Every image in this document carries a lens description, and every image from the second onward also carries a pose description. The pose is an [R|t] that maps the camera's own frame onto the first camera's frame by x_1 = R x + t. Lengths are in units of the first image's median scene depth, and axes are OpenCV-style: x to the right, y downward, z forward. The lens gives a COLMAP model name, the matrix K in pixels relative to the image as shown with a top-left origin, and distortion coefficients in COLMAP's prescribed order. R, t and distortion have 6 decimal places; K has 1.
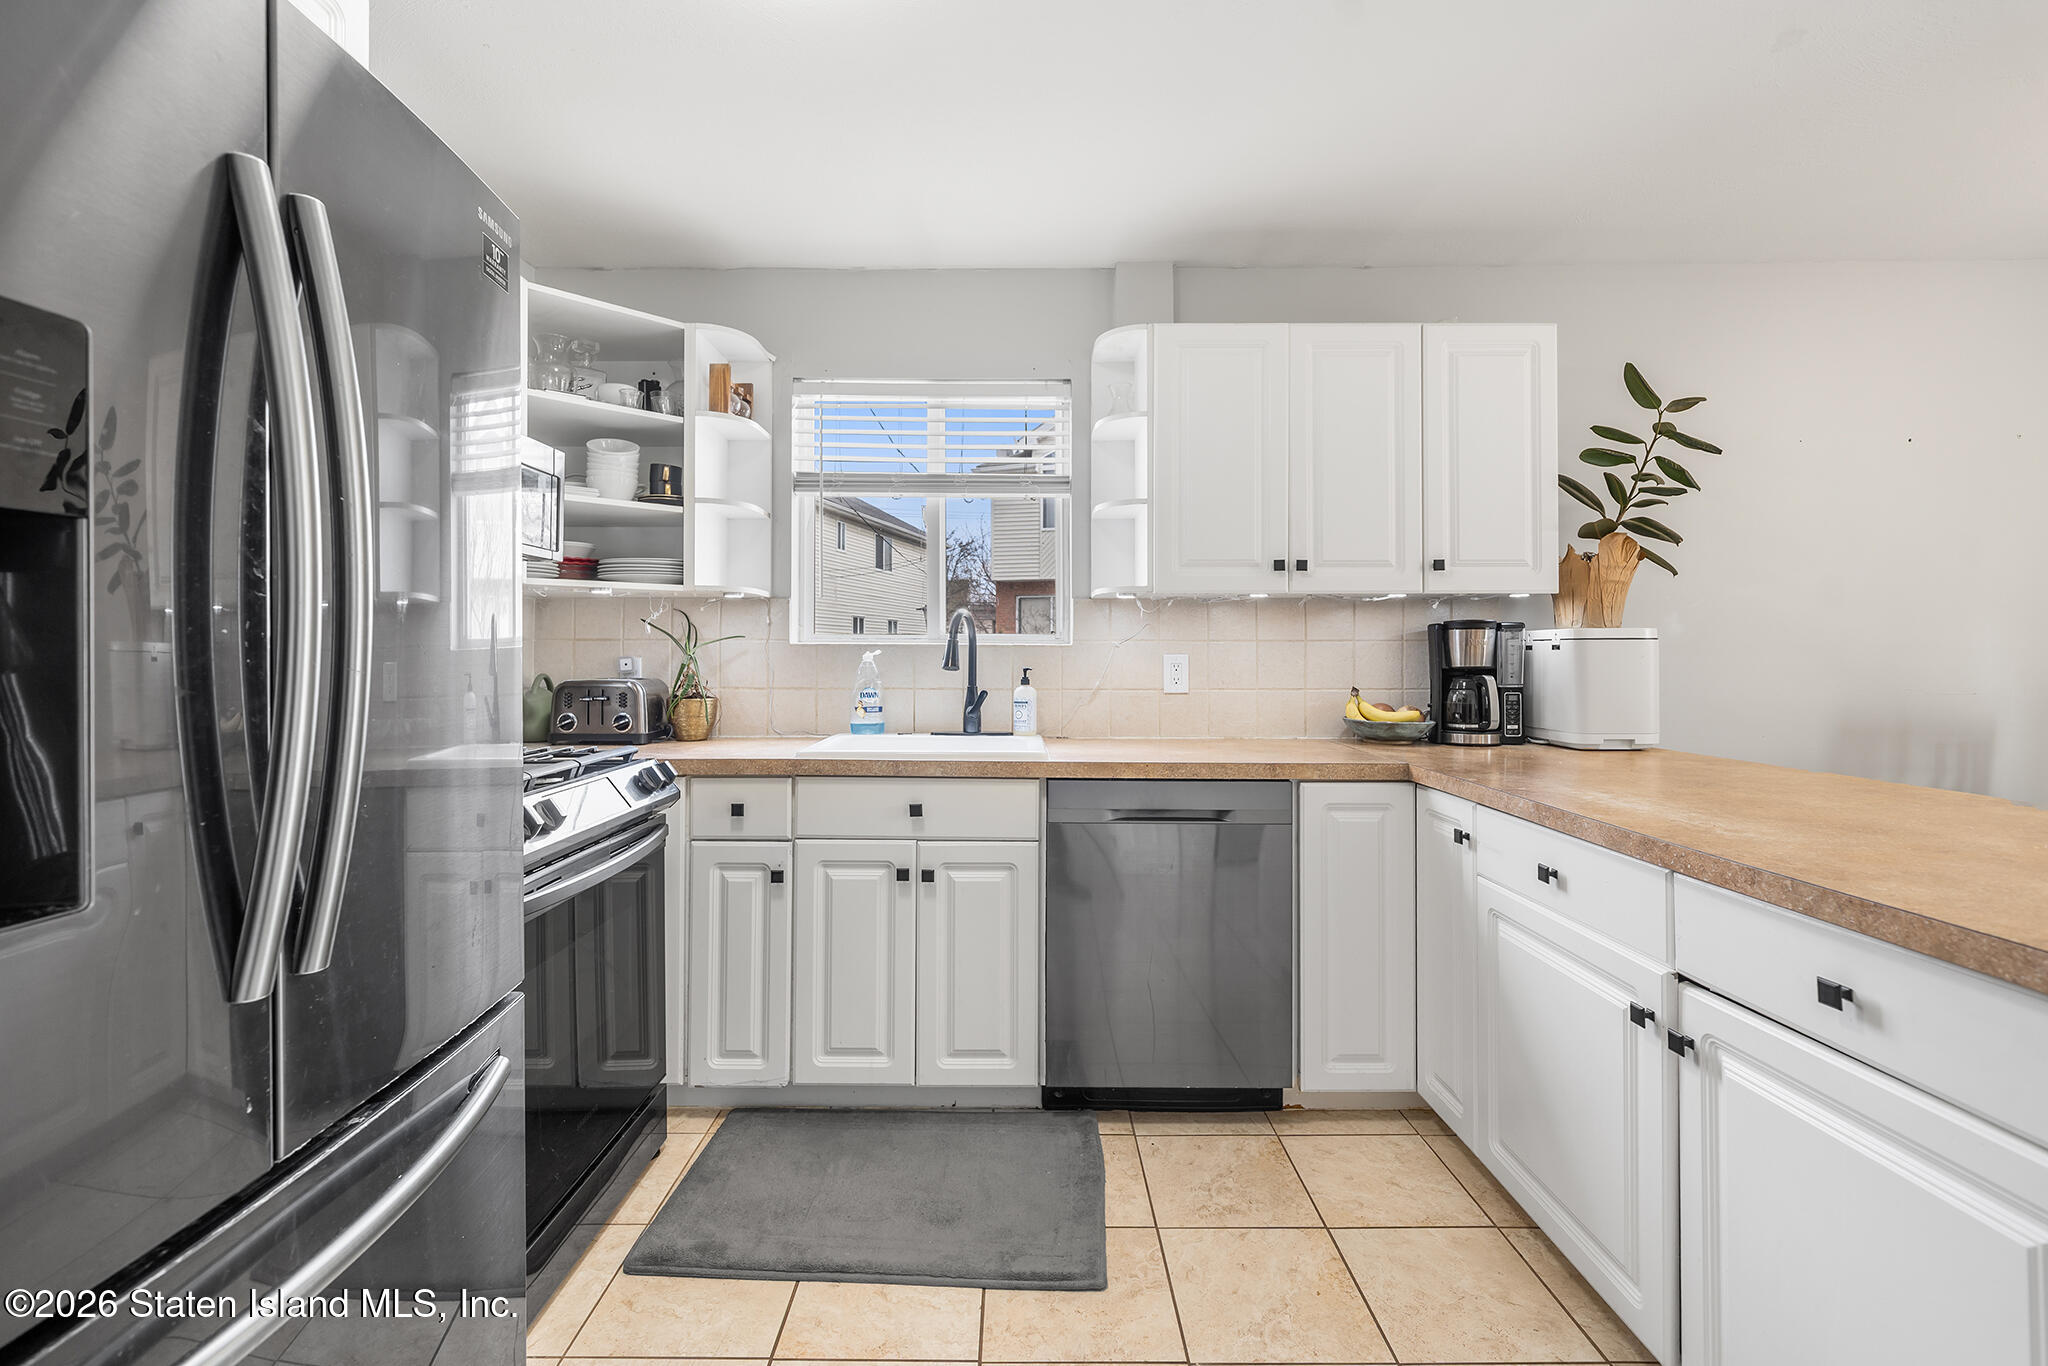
lens RADIAL K [[887.4, 0, 1022.1], [0, 887.4, 647.5], [0, 0, 1]] dist [-0.001490, -0.000426]
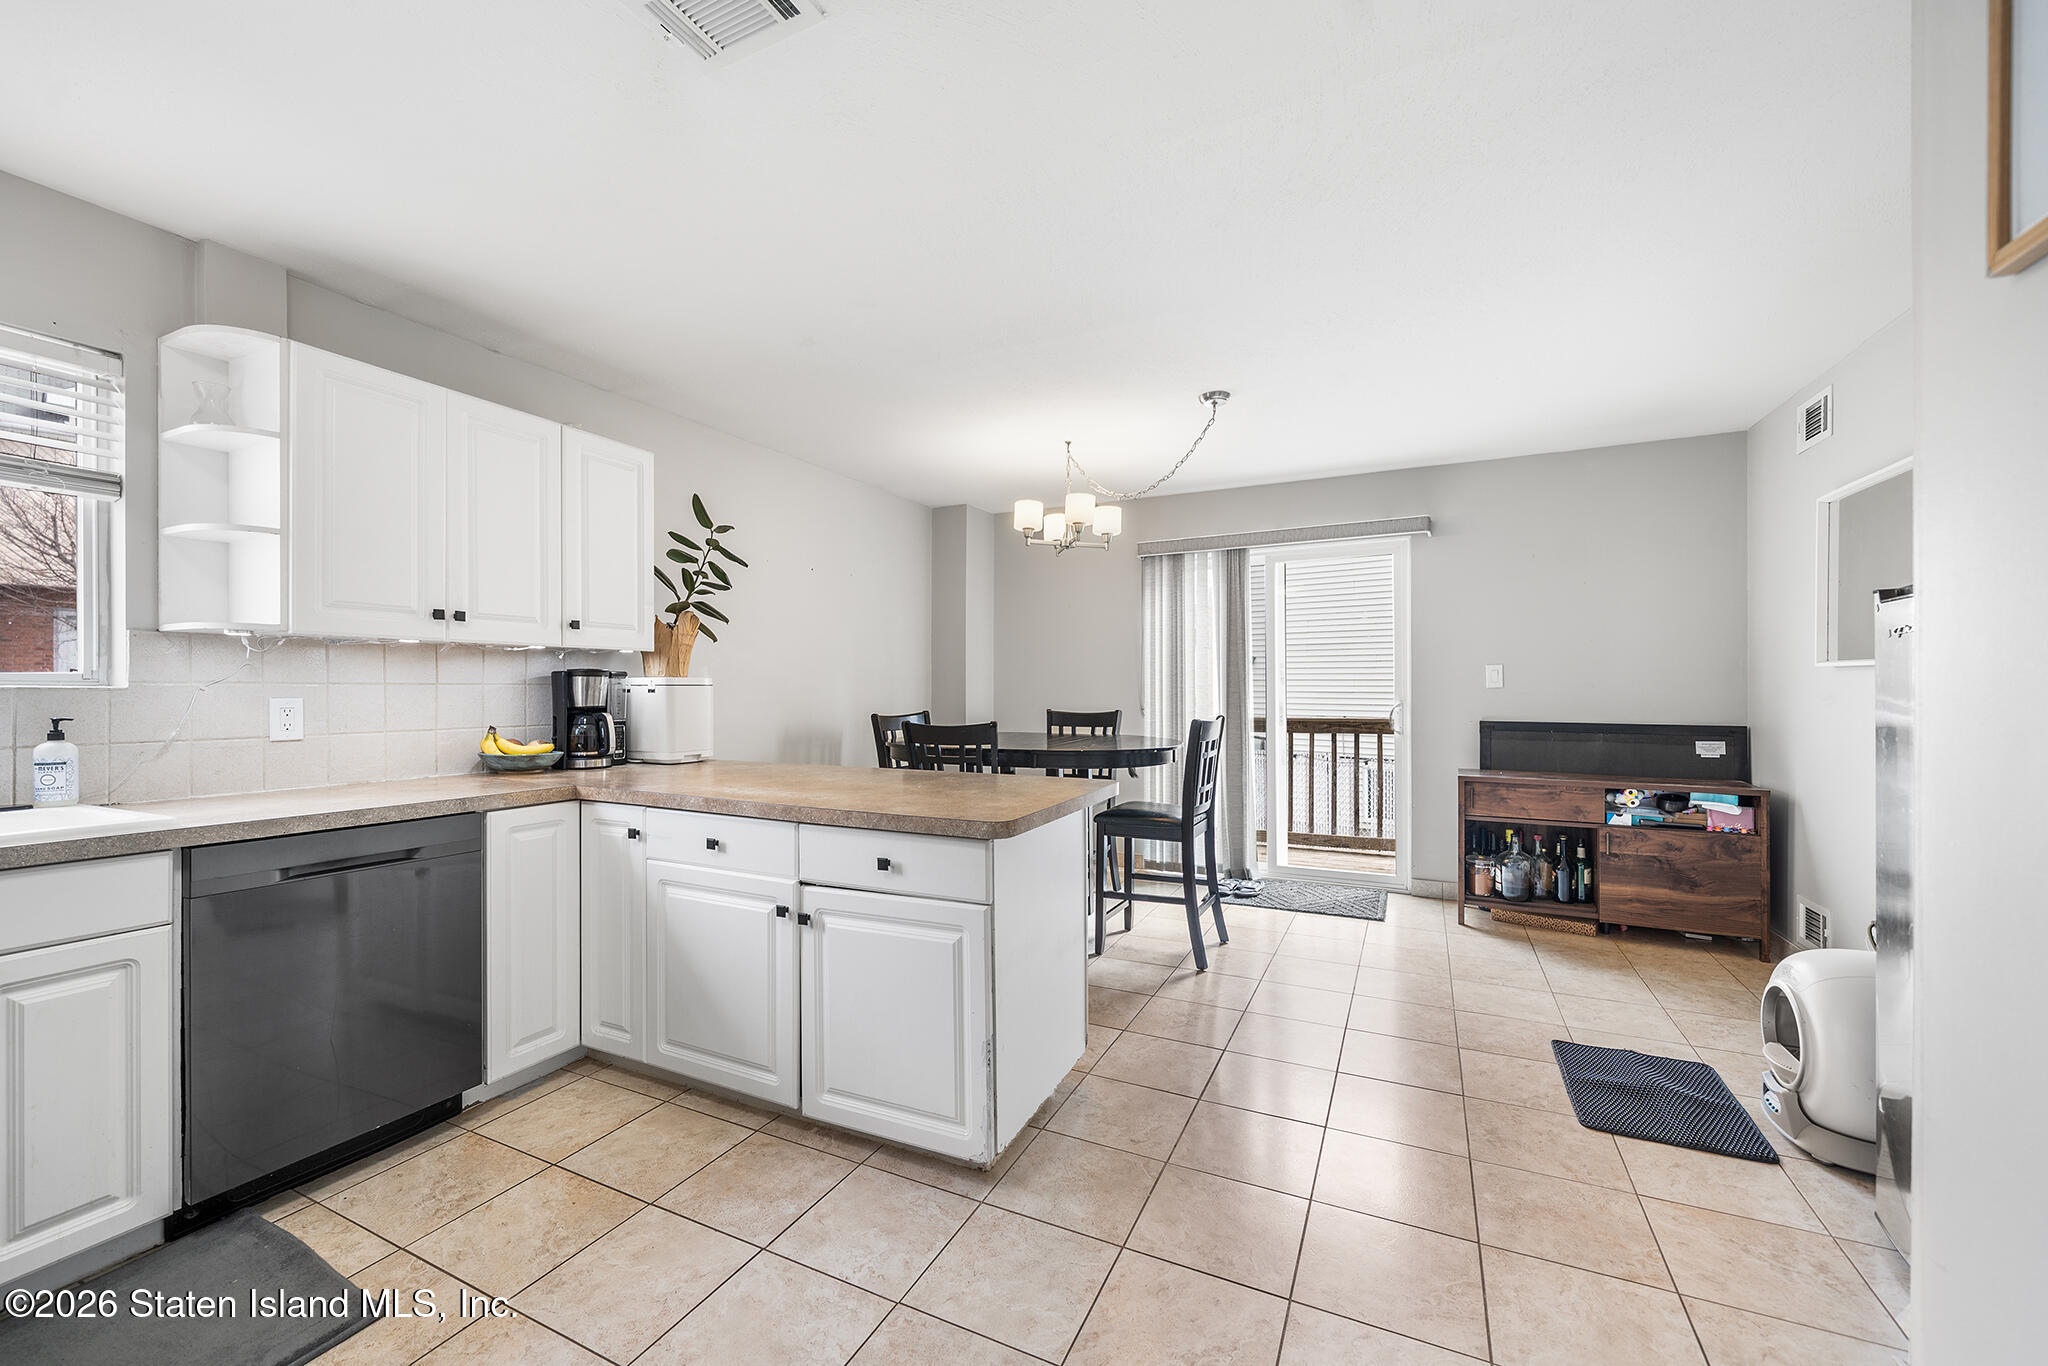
lens RADIAL K [[812.8, 0, 1003.4], [0, 812.8, 692.5], [0, 0, 1]] dist [-0.003445, -0.000235]
pose [[0.444376, -0.003589, 0.895833, -0.278245], [-0.007913, 0.999937, 0.007932, -0.011975], [-0.895805, -0.010613, 0.444320, -0.040080]]
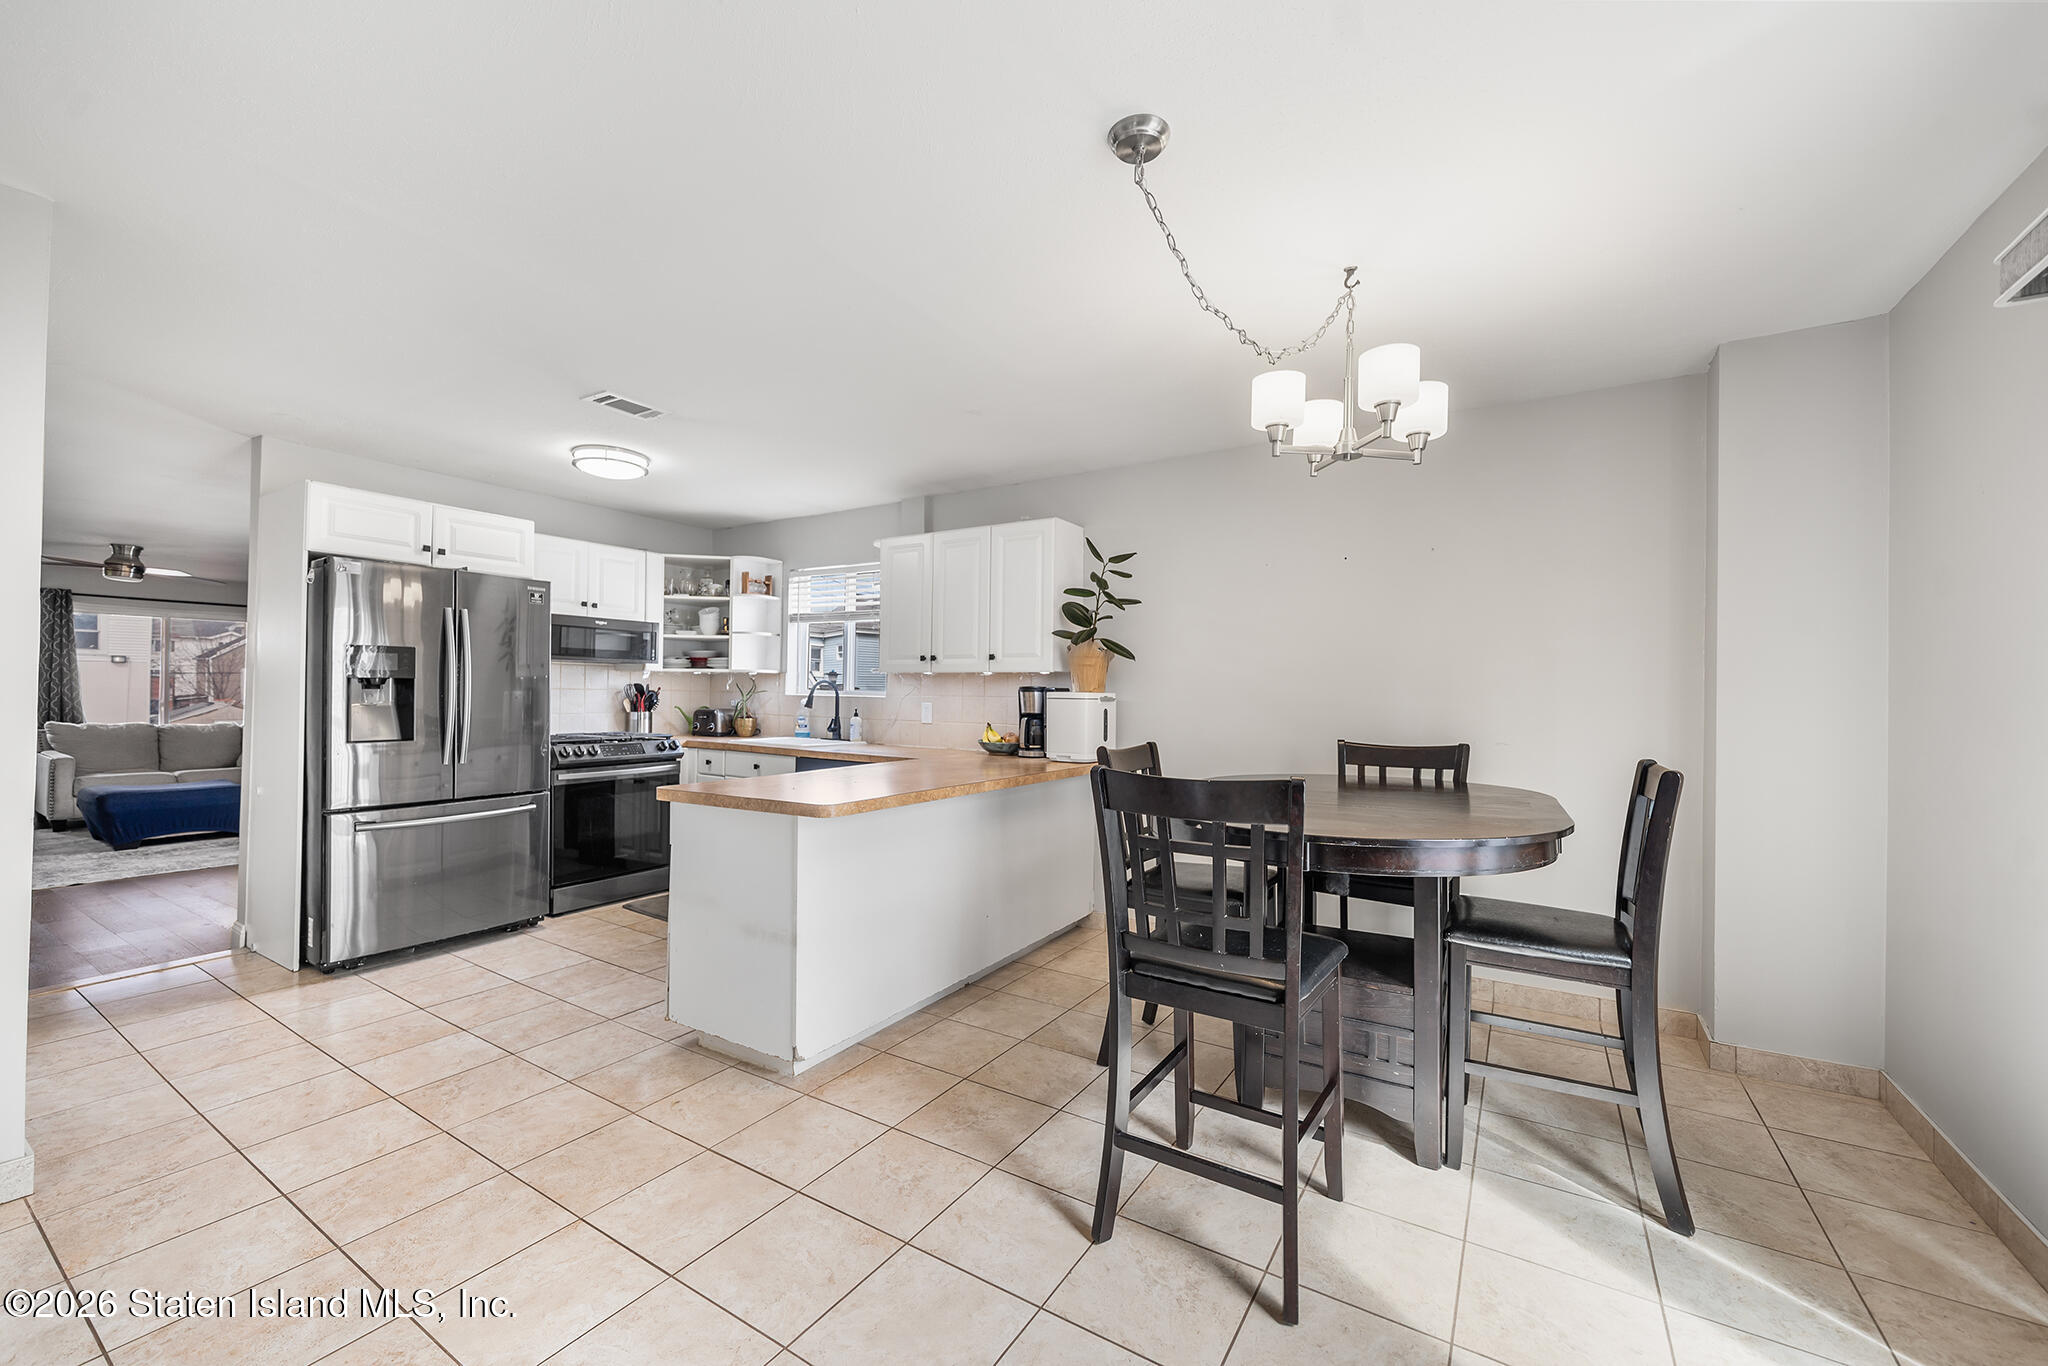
lens RADIAL K [[799.6, 0, 1014.6], [0, 799.6, 684.4], [0, 0, 1]] dist [-0.002445, -0.000338]
pose [[0.846339, 0.006289, -0.532607, 1.388733], [-0.008953, 0.999957, -0.002420, -0.032567], [0.532569, 0.006816, 0.846359, -0.382219]]
